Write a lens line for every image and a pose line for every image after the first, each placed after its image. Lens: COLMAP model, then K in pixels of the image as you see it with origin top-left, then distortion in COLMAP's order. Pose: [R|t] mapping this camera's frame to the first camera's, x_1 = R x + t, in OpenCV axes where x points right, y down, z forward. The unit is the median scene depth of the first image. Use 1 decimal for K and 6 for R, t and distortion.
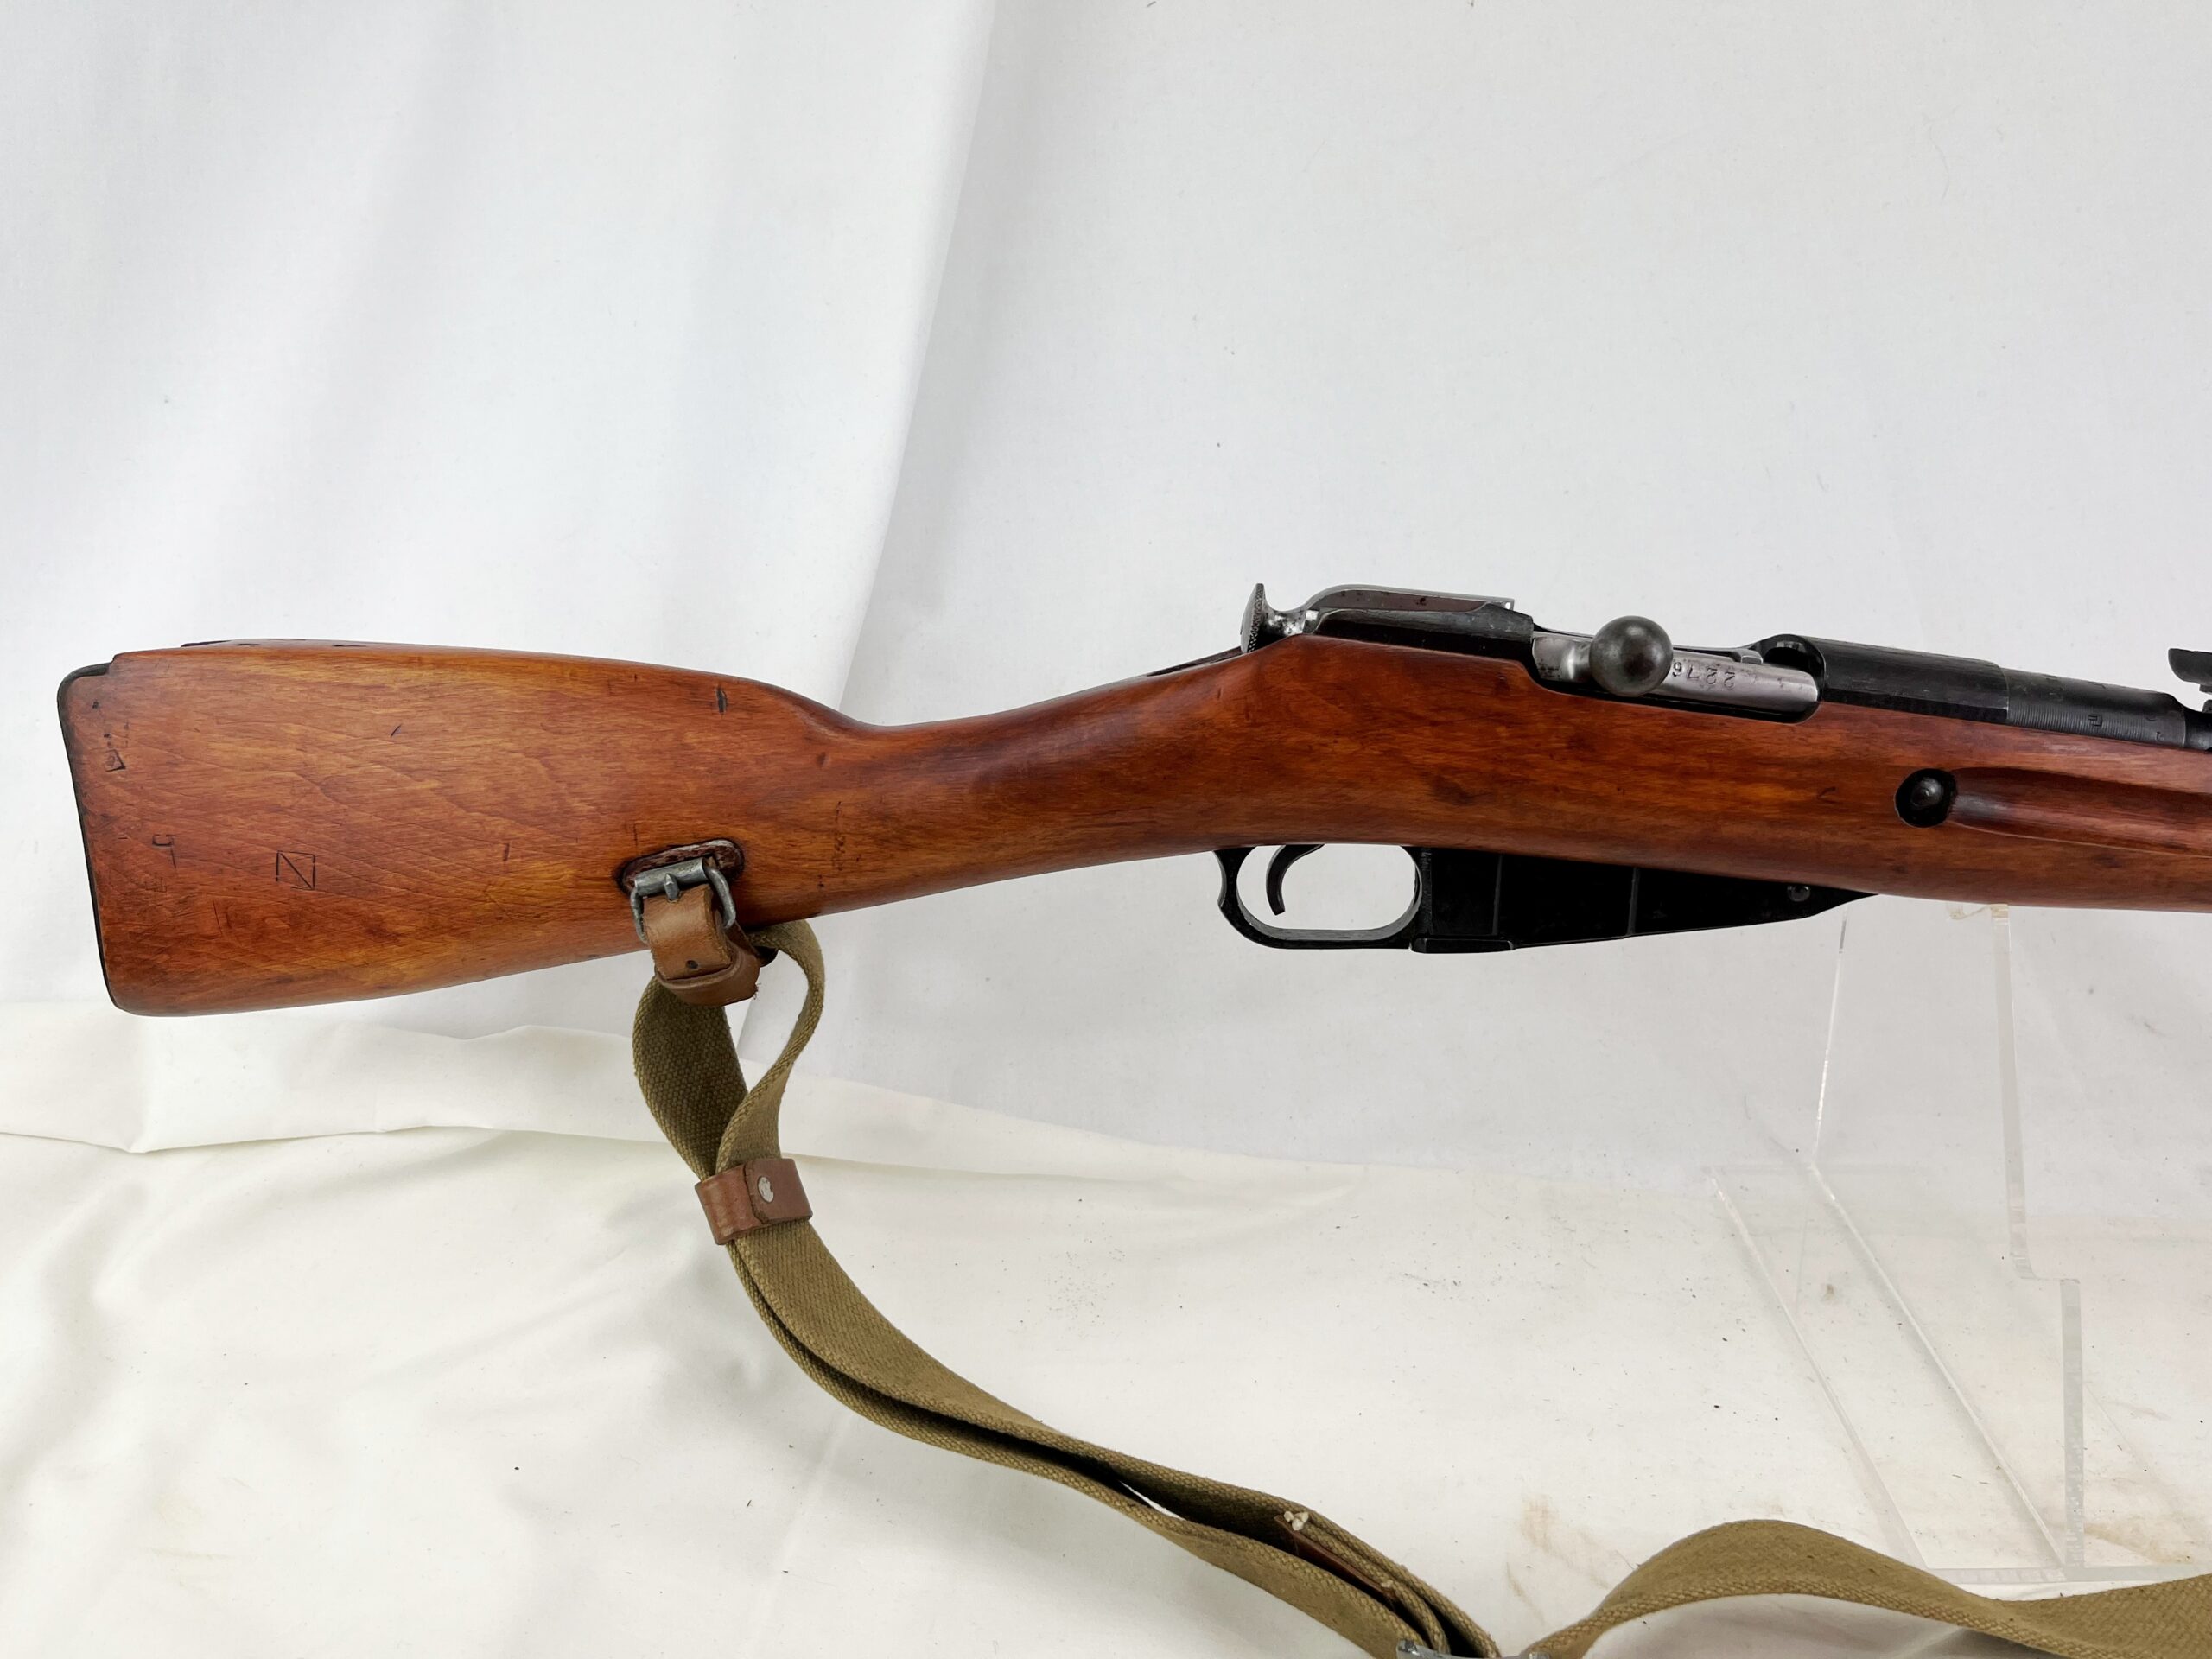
lens RADIAL K [[1657.6, 0, 1095.5], [0, 1657.6, 831.7], [0, 0, 1]] dist [0.033132, -0.054228]
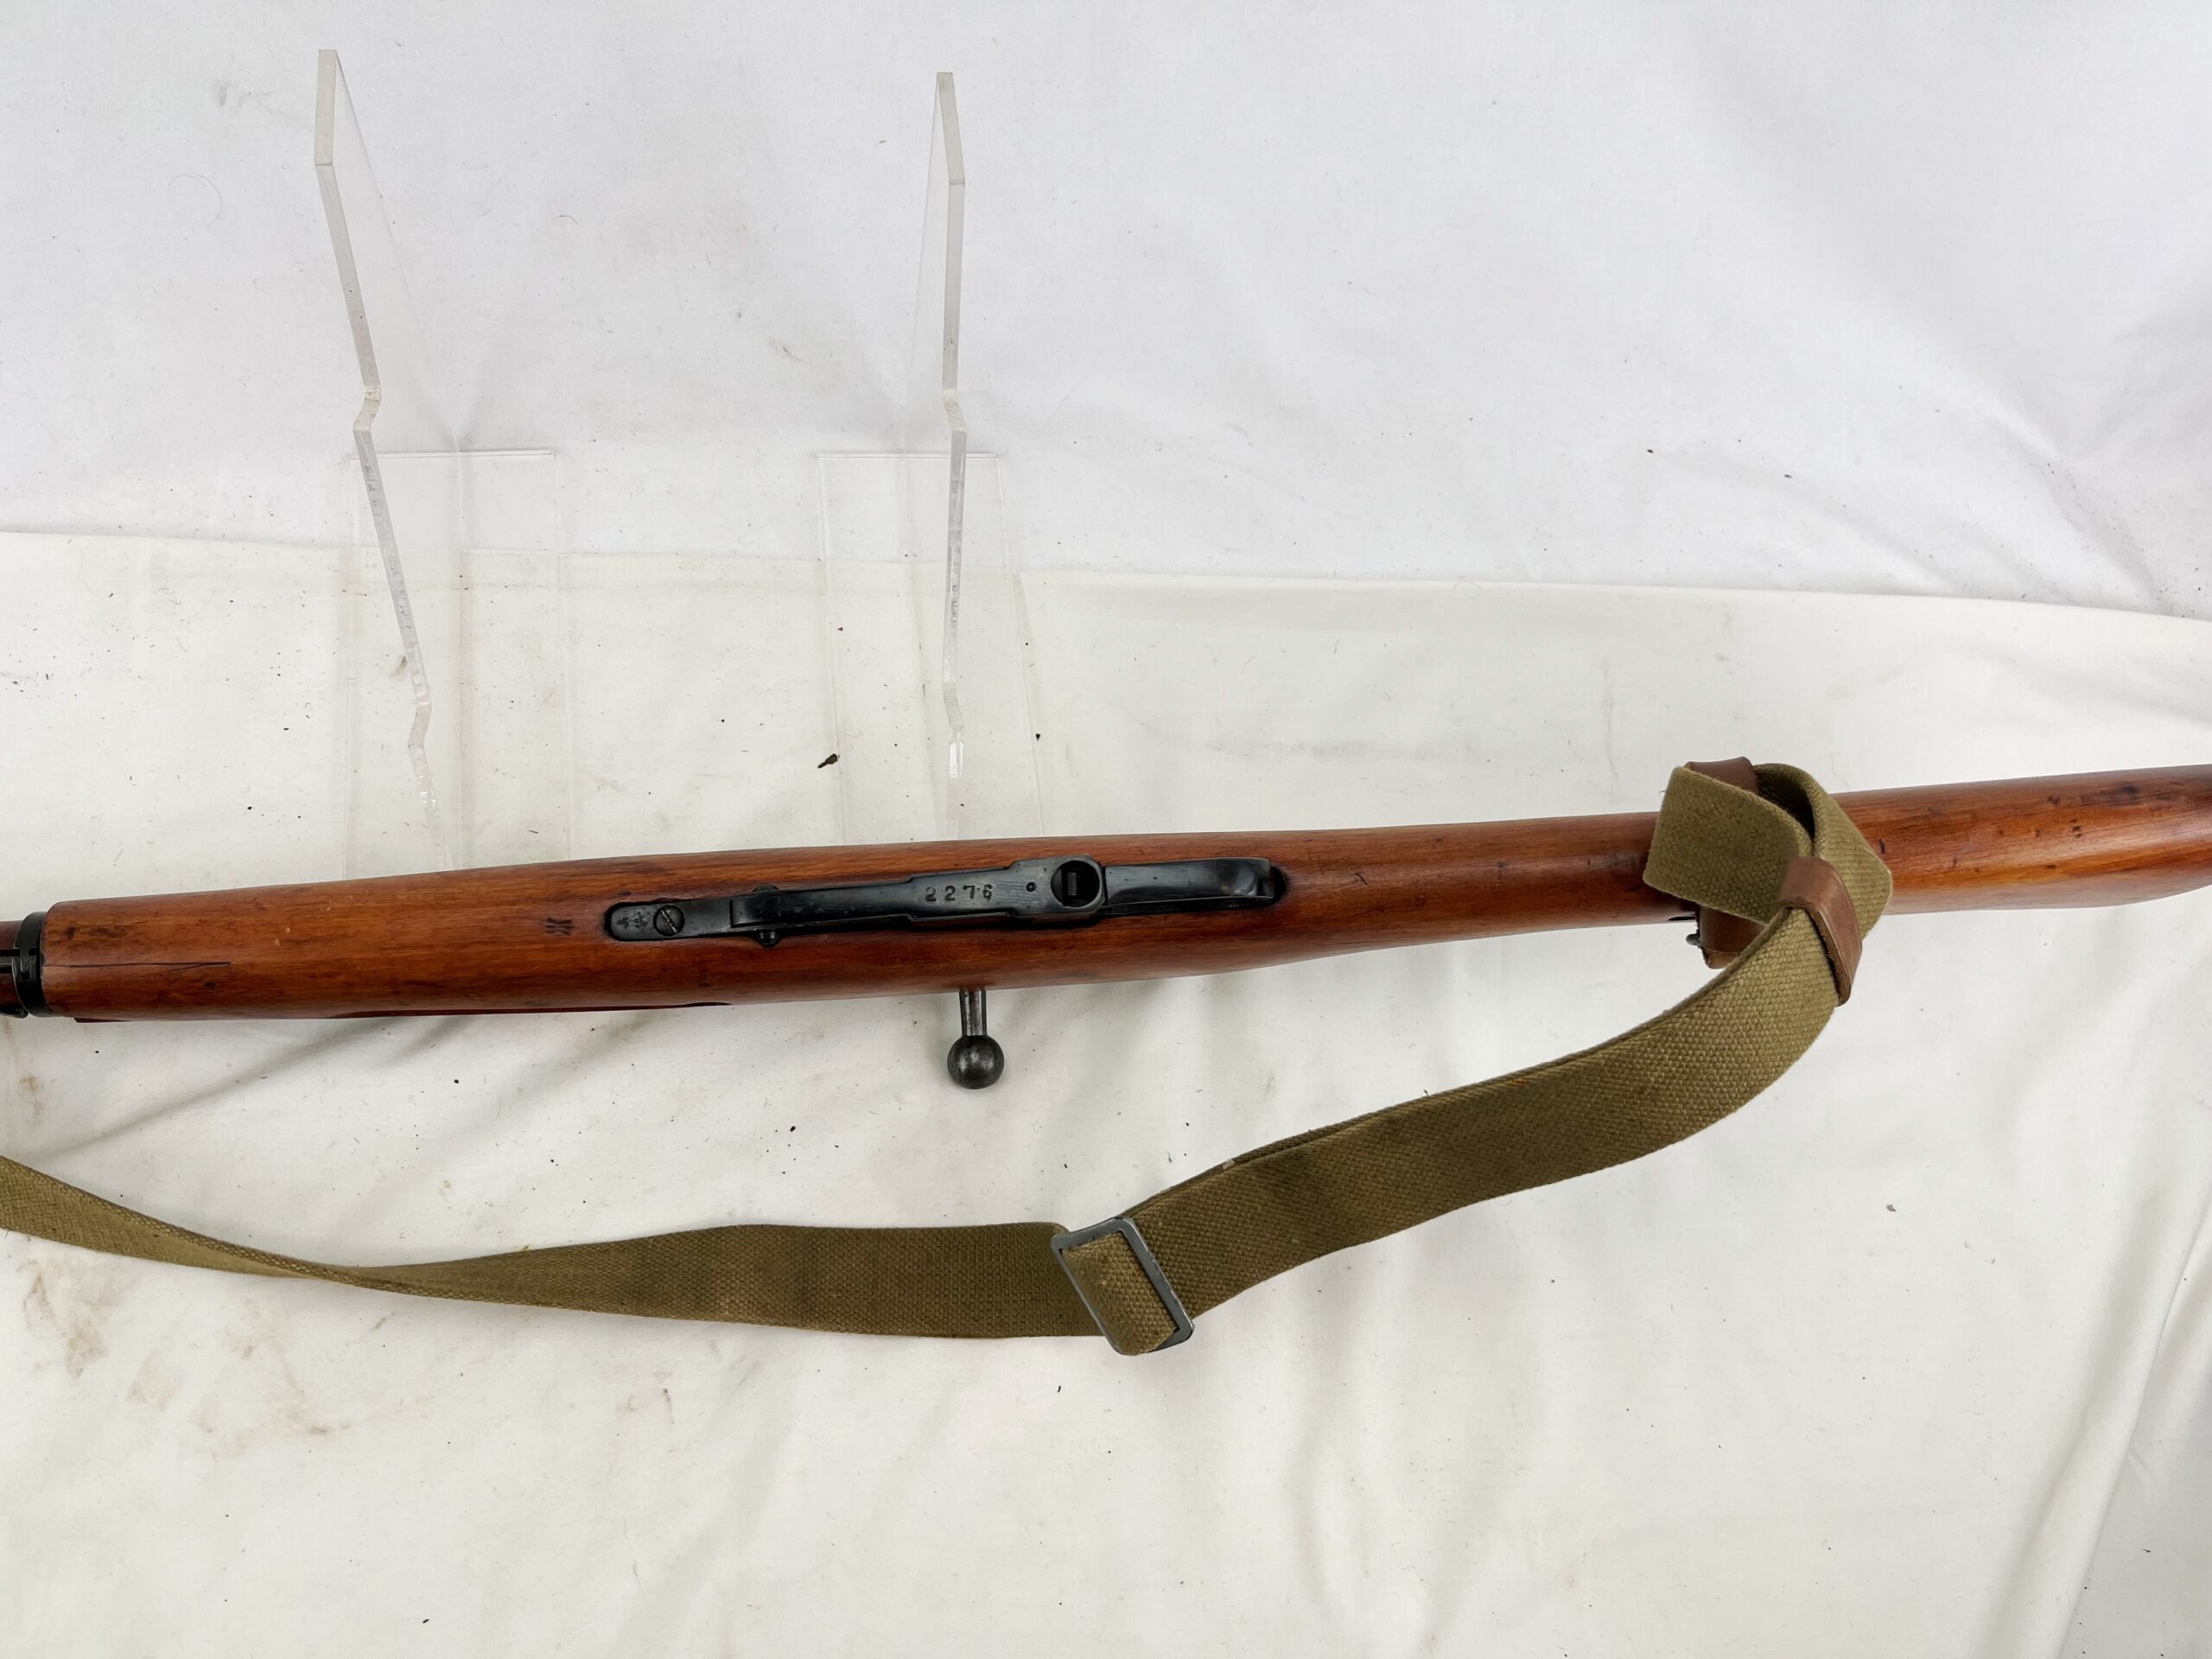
lens RADIAL K [[1657.6, 0, 1104.3], [0, 1657.6, 832.0], [0, 0, 1]] dist [0.033132, -0.054228]
pose [[0.957684, -0.121066, 0.261121, 0.691781], [-0.101756, 0.706226, 0.700636, -0.587633], [-0.269234, -0.697558, 0.664022, 0.025508]]
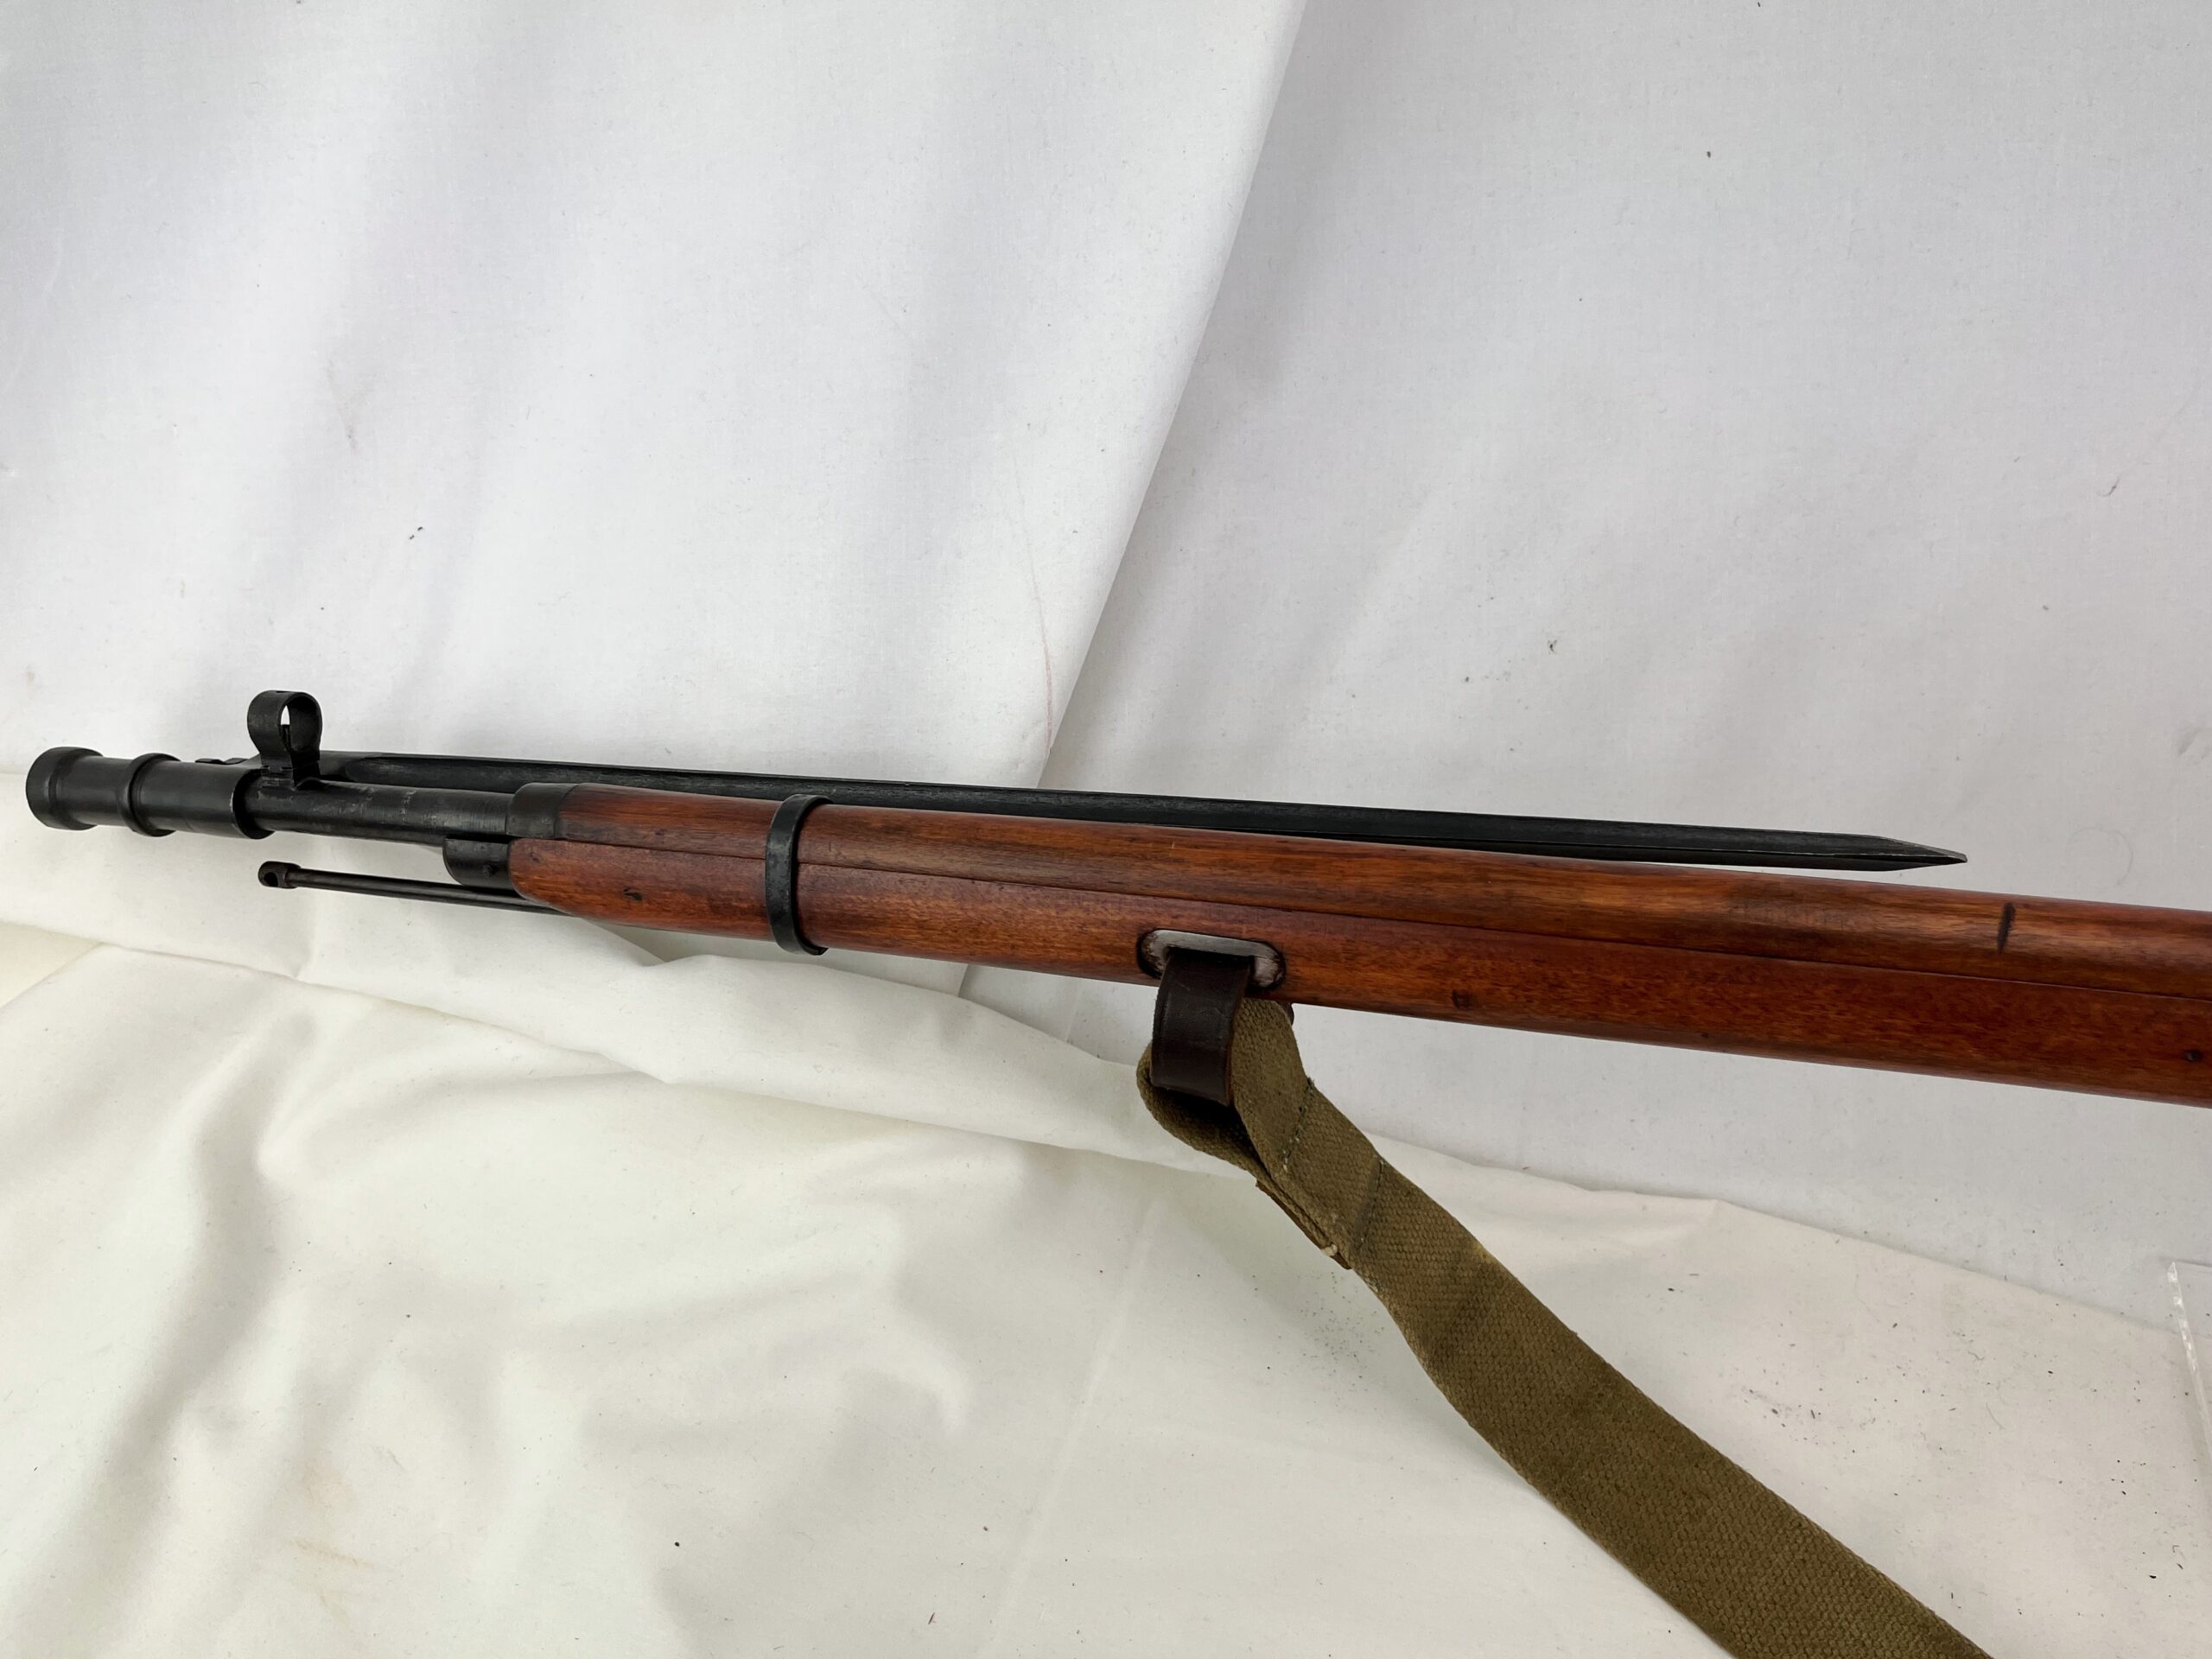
lens RADIAL K [[1657.6, 0, 1084.3], [0, 1657.6, 834.6], [0, 0, 1]] dist [0.033132, -0.054228]
pose [[0.980144, 0.141929, -0.138470, -0.066837], [-0.086896, 0.935152, 0.343424, -0.279658], [0.178233, -0.324572, 0.928917, 0.338892]]
